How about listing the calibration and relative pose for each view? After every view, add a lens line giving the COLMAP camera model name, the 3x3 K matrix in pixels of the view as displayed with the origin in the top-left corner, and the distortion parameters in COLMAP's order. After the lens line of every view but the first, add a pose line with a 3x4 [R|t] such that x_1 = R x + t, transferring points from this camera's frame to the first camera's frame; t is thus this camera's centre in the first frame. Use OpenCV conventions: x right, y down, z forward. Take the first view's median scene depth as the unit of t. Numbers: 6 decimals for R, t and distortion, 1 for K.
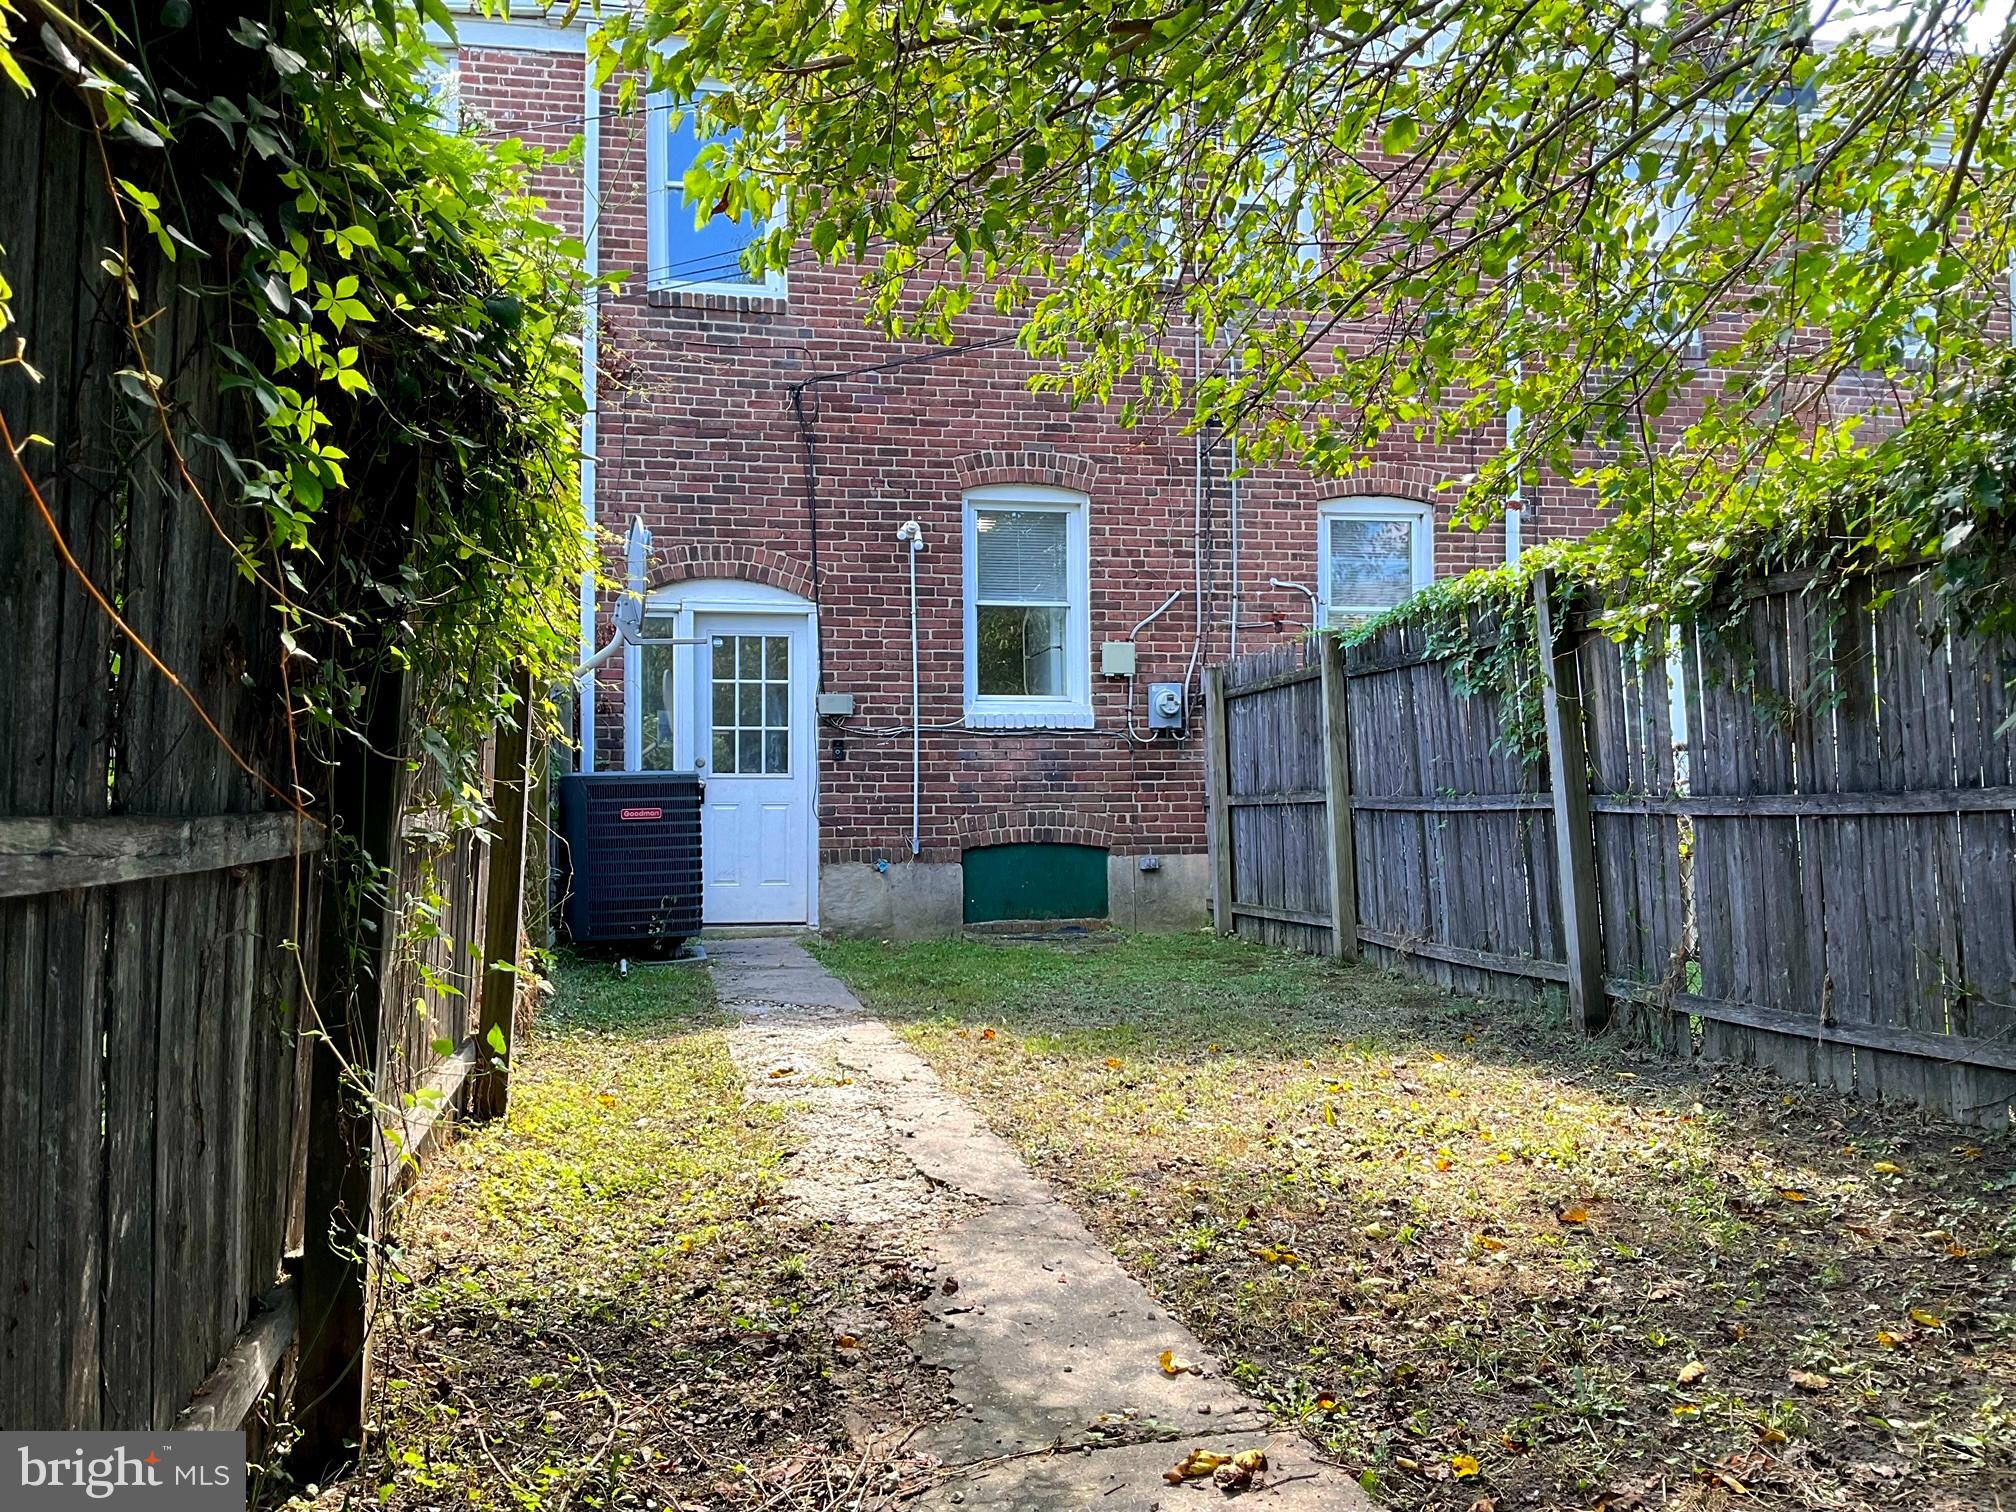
lens RADIAL K [[1676.1, 0, 1002.0], [0, 1676.1, 761.3], [0, 0, 1]] dist [0.123727, -0.229047]
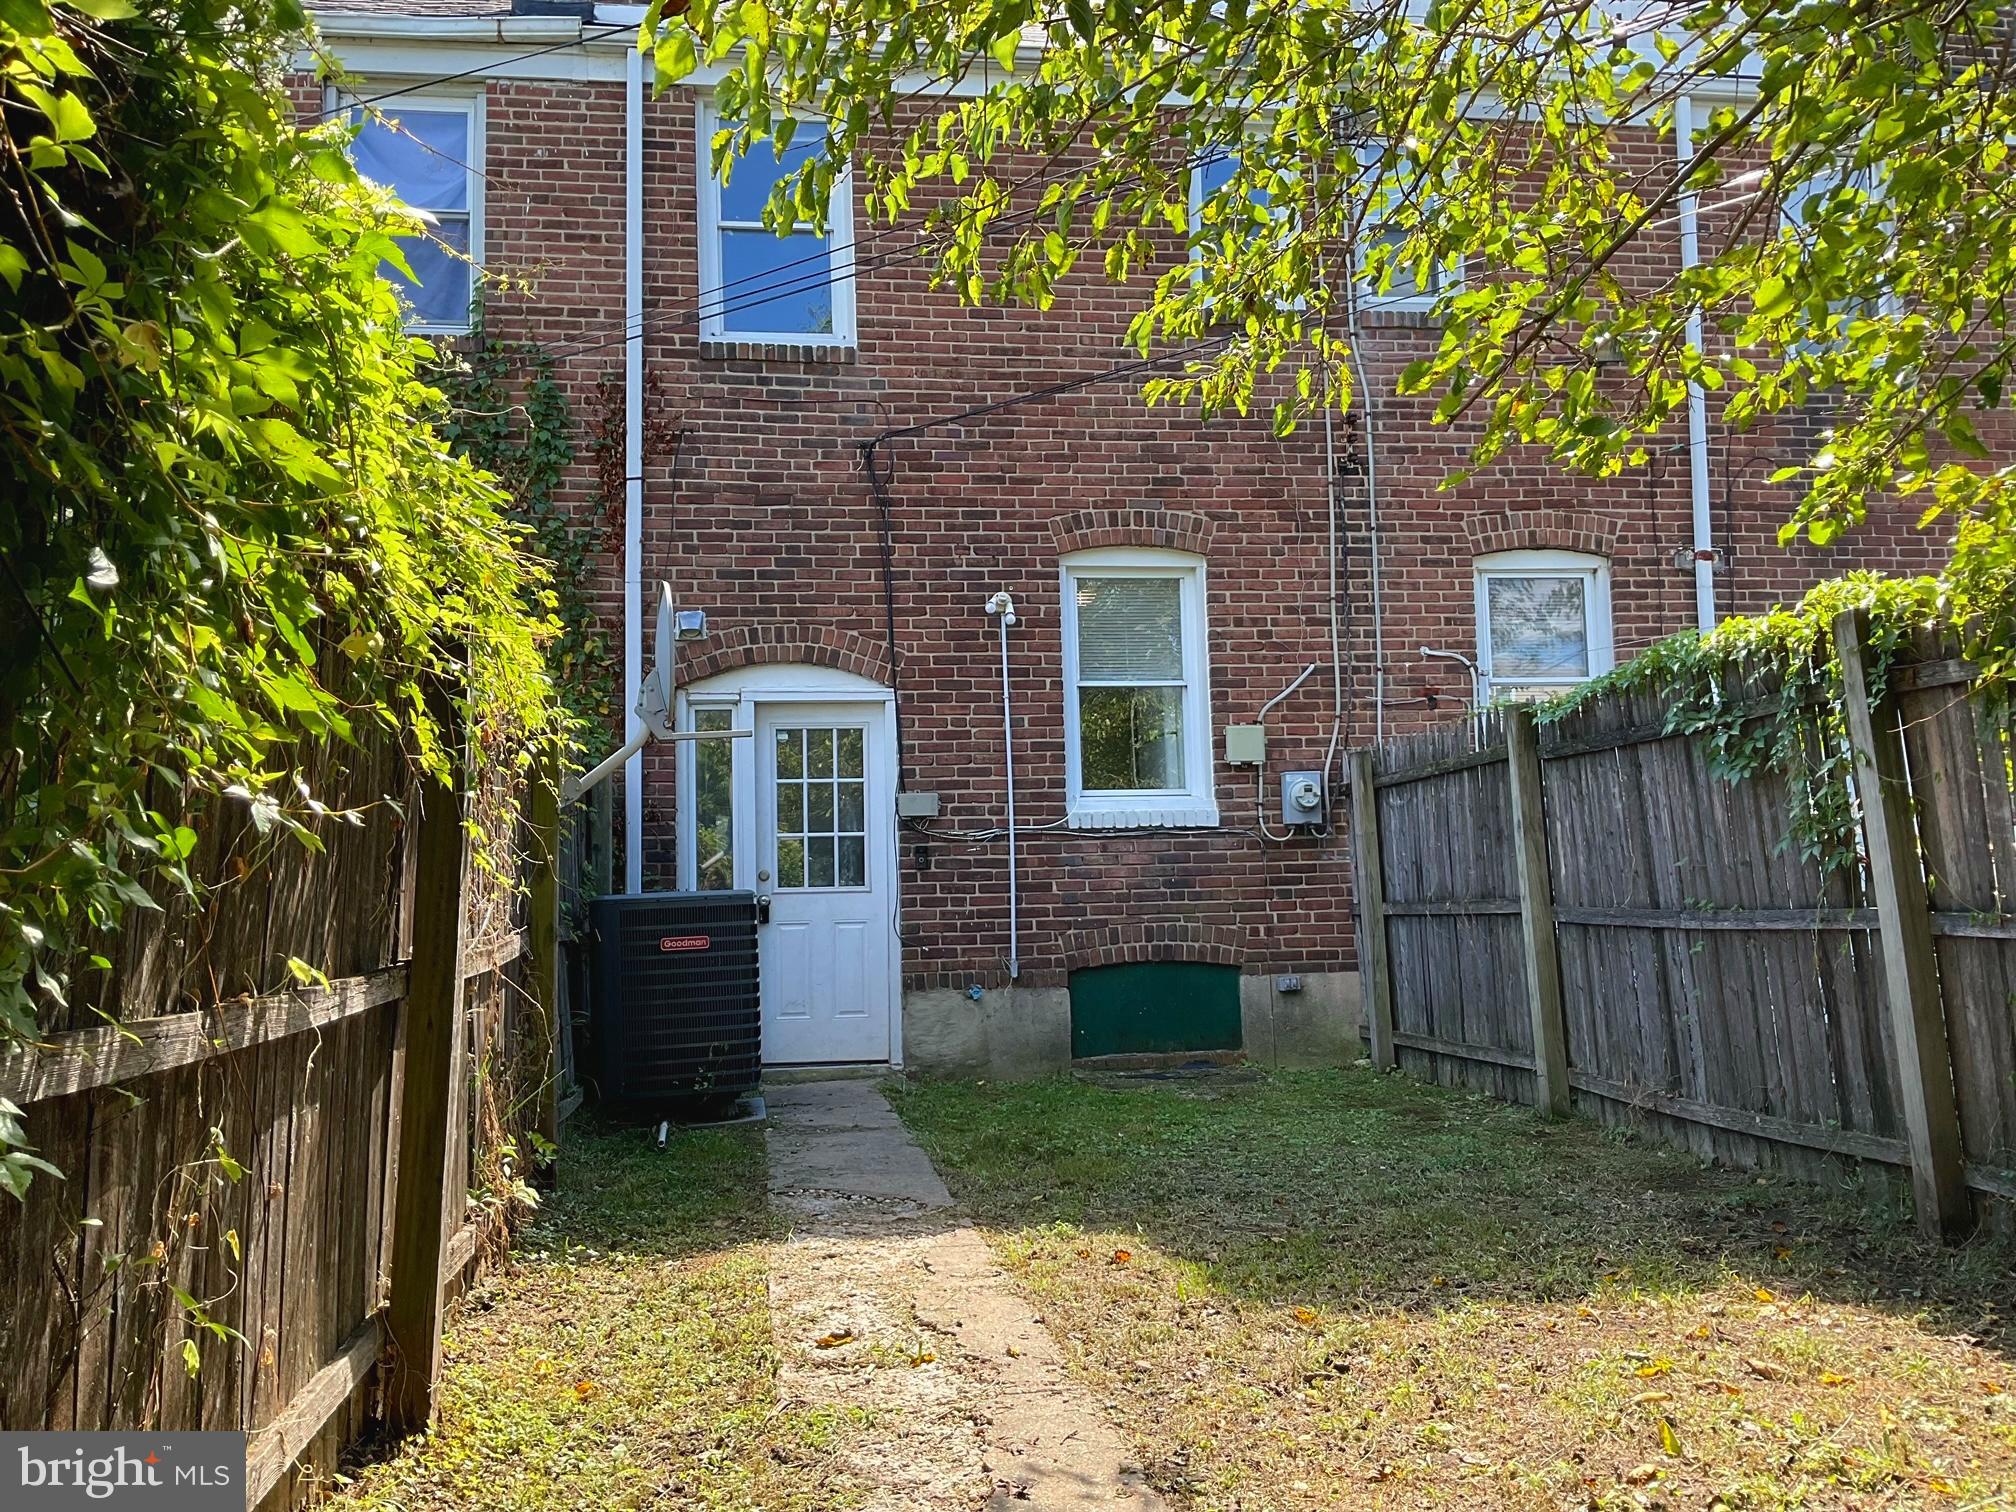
lens RADIAL K [[1676.1, 0, 1002.0], [0, 1676.1, 761.3], [0, 0, 1]] dist [0.123727, -0.229047]
pose [[0.998199, -0.023504, -0.055191, -0.007995], [0.020439, 0.998252, -0.055449, -0.007601], [0.056398, 0.054221, 0.996935, 0.141518]]
